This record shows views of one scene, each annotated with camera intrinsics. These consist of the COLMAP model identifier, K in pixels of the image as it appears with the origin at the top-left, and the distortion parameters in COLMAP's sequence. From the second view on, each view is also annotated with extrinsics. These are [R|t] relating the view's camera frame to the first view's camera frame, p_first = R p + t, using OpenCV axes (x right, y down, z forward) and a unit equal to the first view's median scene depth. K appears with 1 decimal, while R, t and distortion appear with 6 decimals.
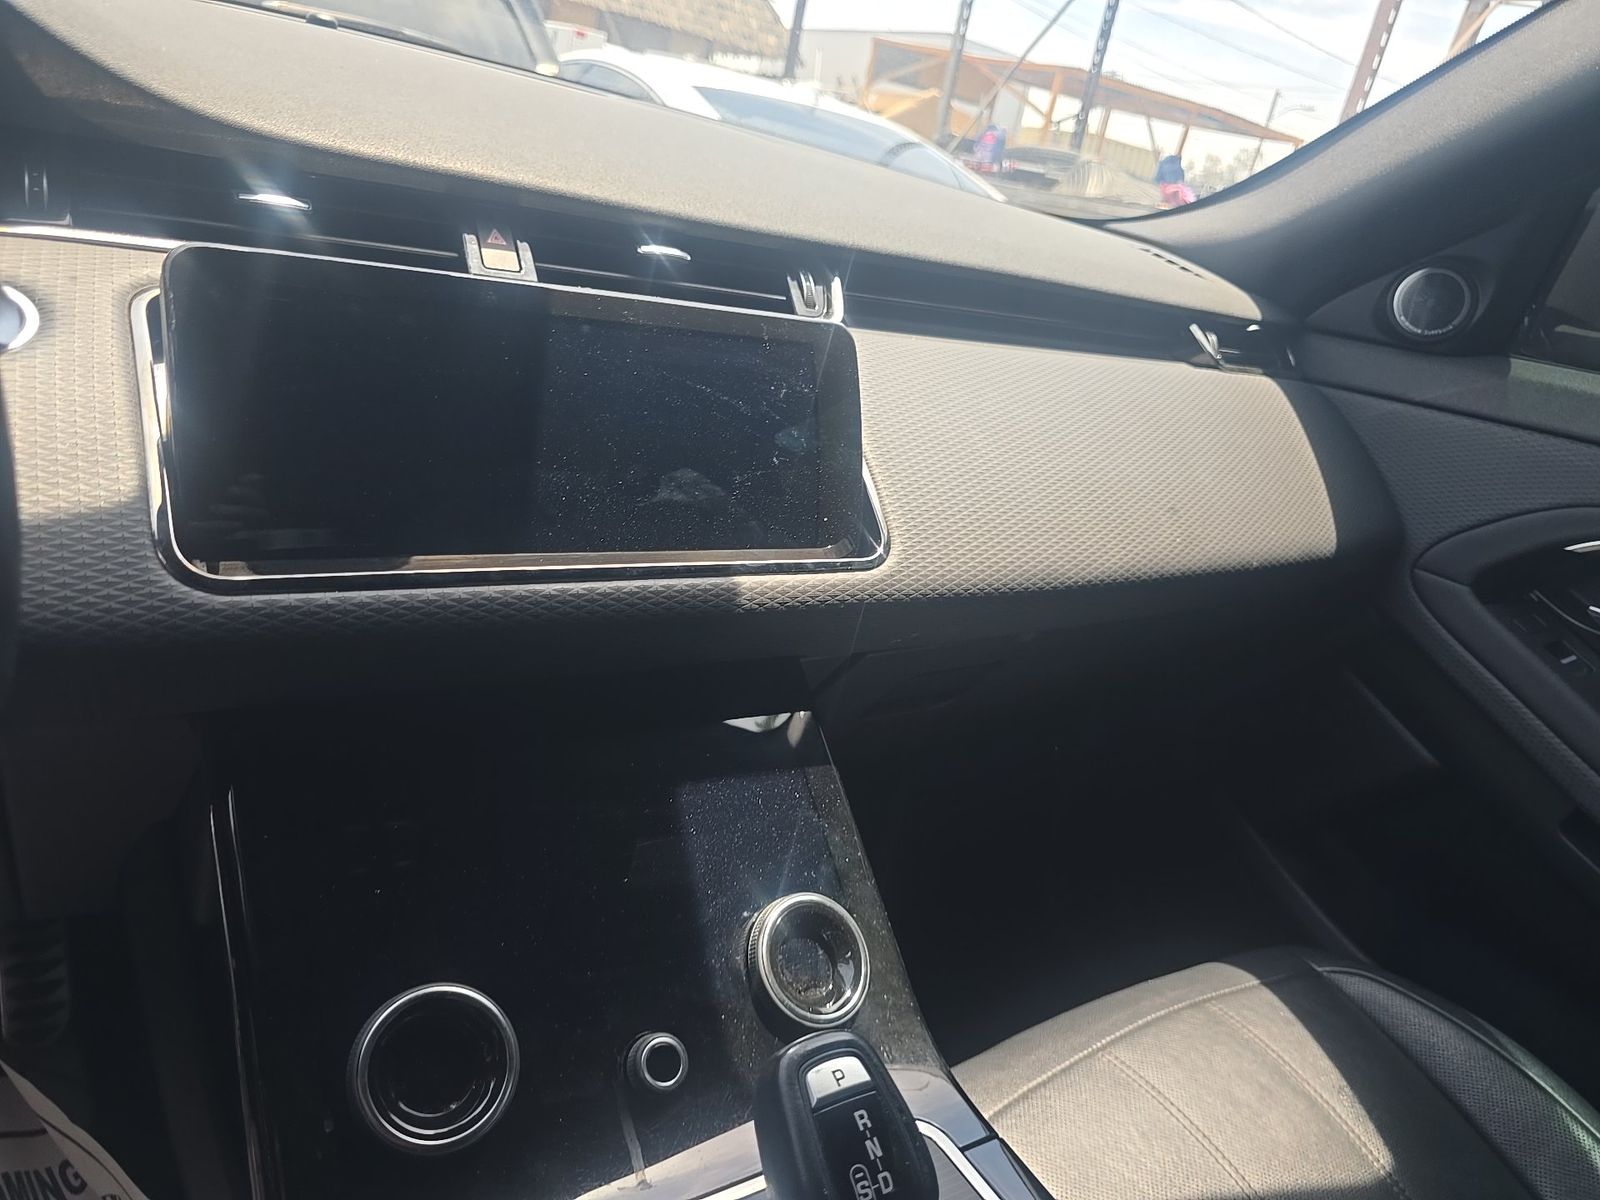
lens RADIAL K [[1091.2, 0, 810.0], [0, 1091.2, 597.4], [0, 0, 1]] dist [0.025694, -0.022125]
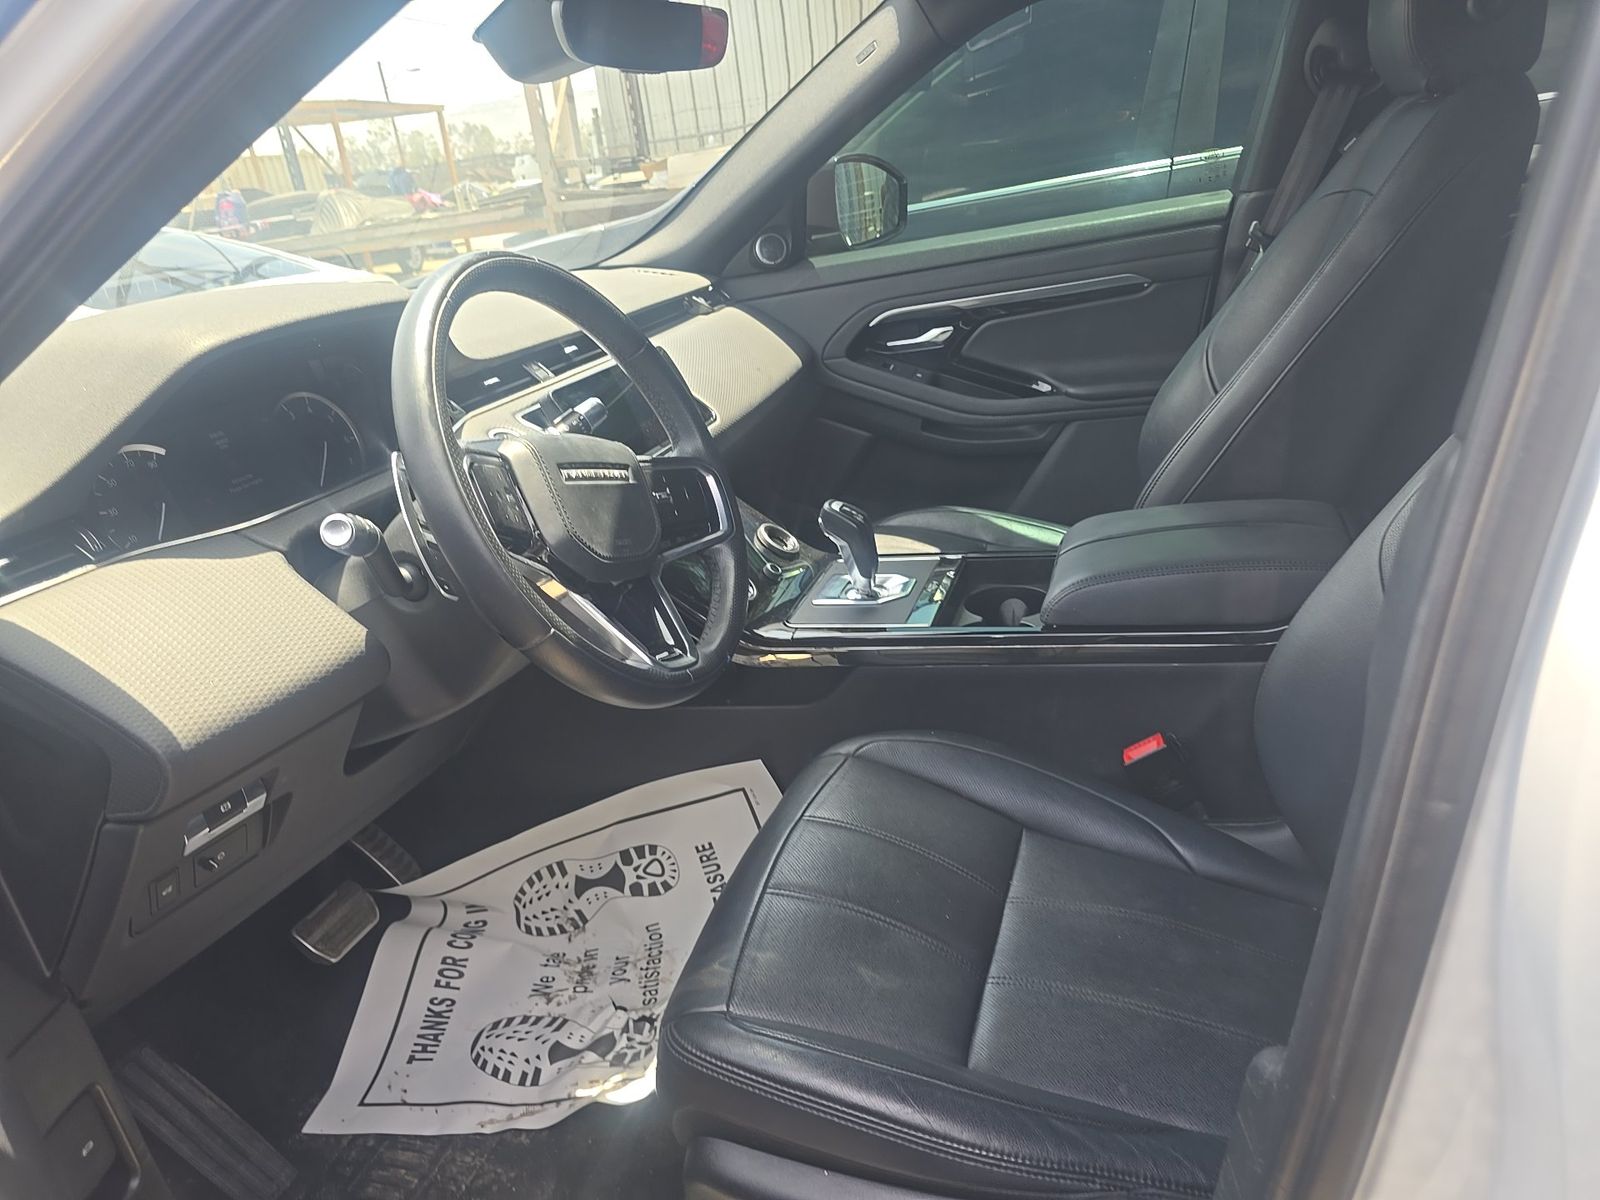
lens RADIAL K [[1091.2, 0, 804.6], [0, 1091.2, 600.3], [0, 0, 1]] dist [0.025694, -0.022125]
pose [[0.724818, -0.494771, 0.479417, -0.779105], [0.481352, 0.861541, 0.161391, 0.016454], [-0.492889, 0.113790, 0.862619, -0.838813]]
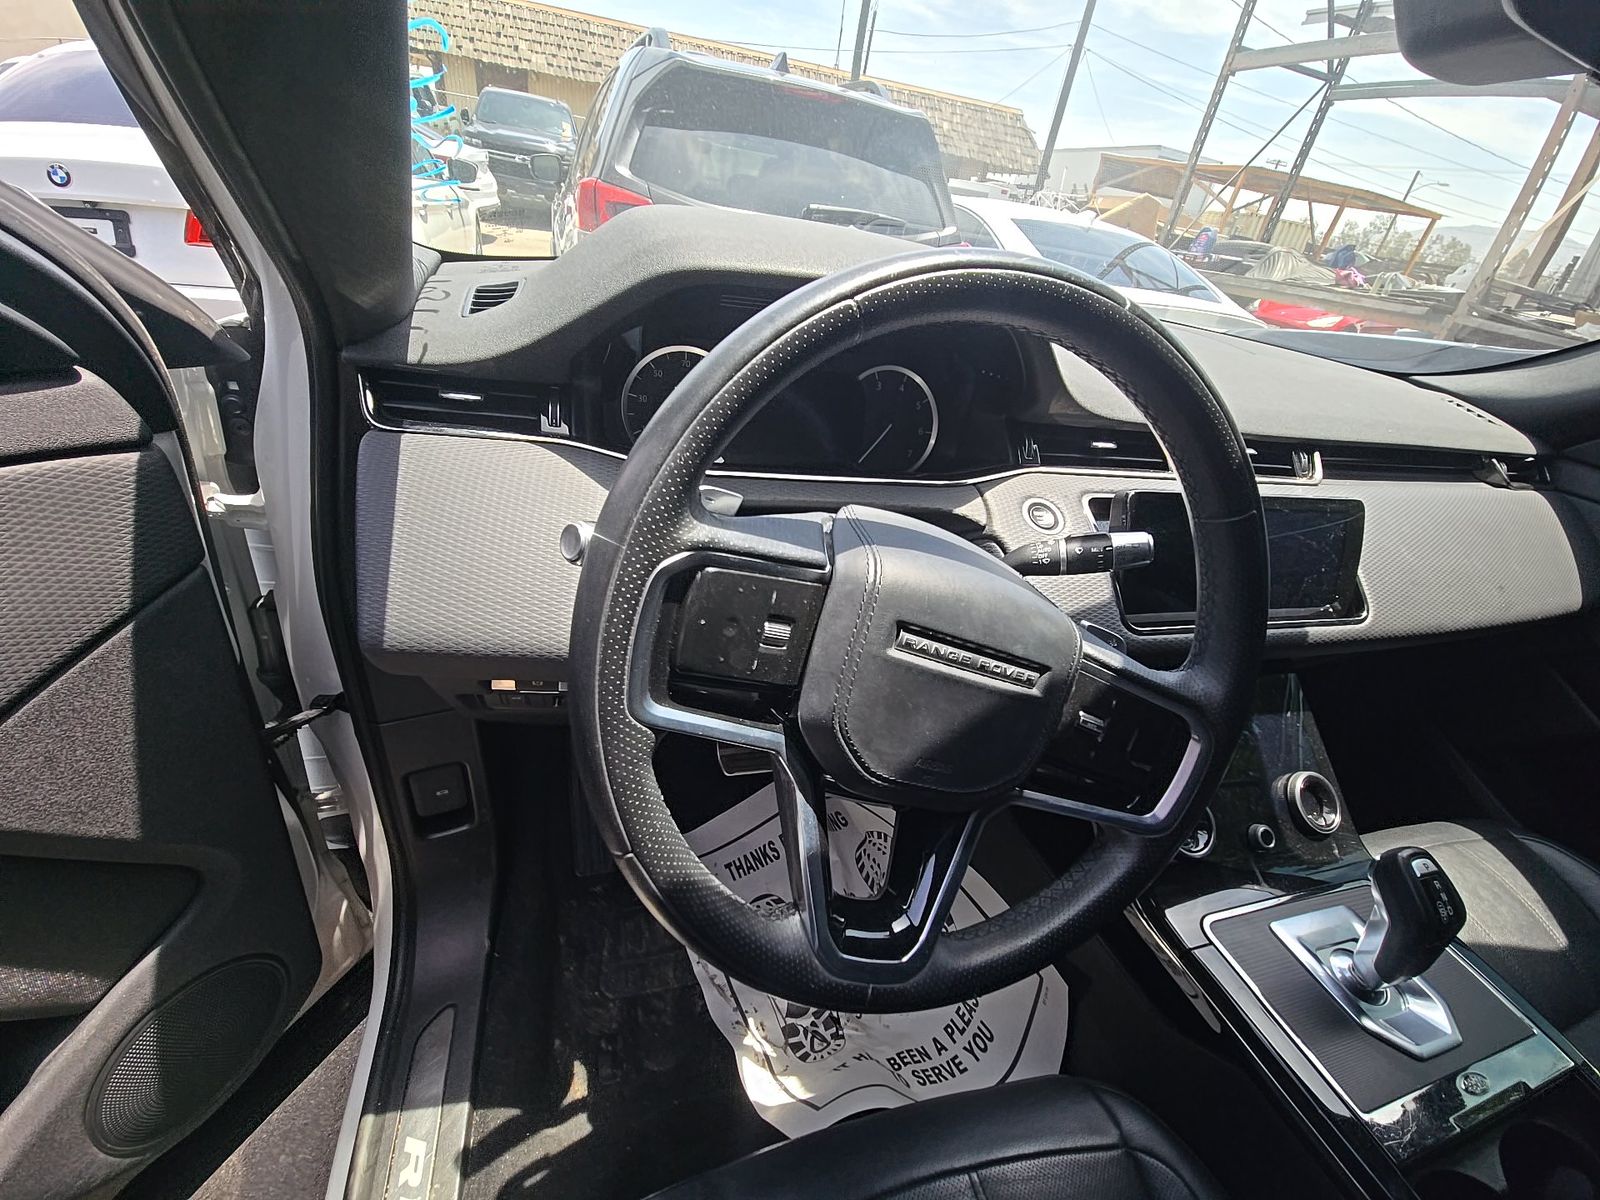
lens RADIAL K [[656.7, 0, 814.3], [0, 656.7, 610.8], [0, 0, 1]] dist [-0.000285, -0.001634]
pose [[0.960352, 0.101560, -0.259635, -0.359670], [-0.066171, 0.987710, 0.141601, -0.092162], [0.270825, -0.118806, 0.955269, -0.264625]]
